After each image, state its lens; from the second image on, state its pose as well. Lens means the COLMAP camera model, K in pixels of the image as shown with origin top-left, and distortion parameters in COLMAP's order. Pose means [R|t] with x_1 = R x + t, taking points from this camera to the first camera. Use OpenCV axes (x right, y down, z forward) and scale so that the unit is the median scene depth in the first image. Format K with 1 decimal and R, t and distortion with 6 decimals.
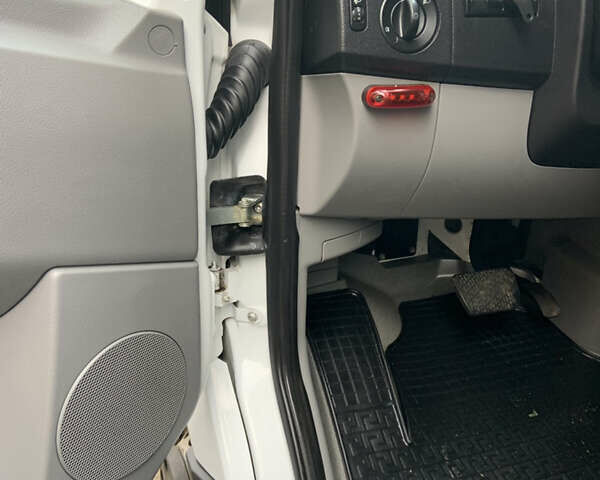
lens RADIAL K [[614.7, 0, 300.0], [0, 614.7, 240.0], [0, 0, 1]] dist [0.110732, 0.005876]
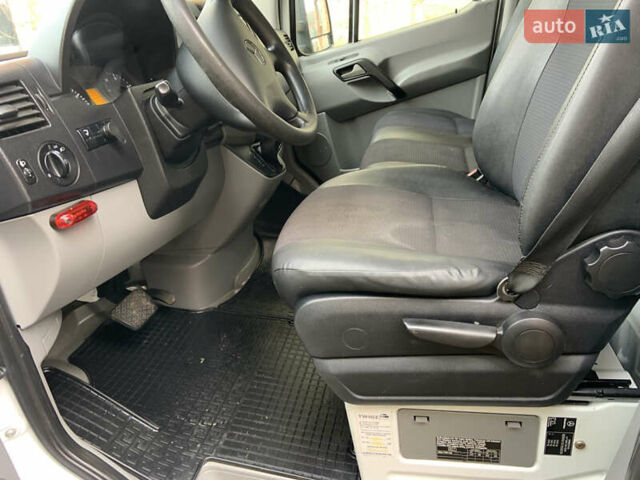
lens RADIAL K [[523.3, 0, 310.4], [0, 523.3, 237.9], [0, 0, 1]] dist [0.050737, -0.004977]
pose [[0.530455, -0.421566, 0.735458, -0.342332], [0.435456, 0.879872, 0.190268, -0.132747], [-0.727320, 0.219331, 0.650307, -0.118434]]
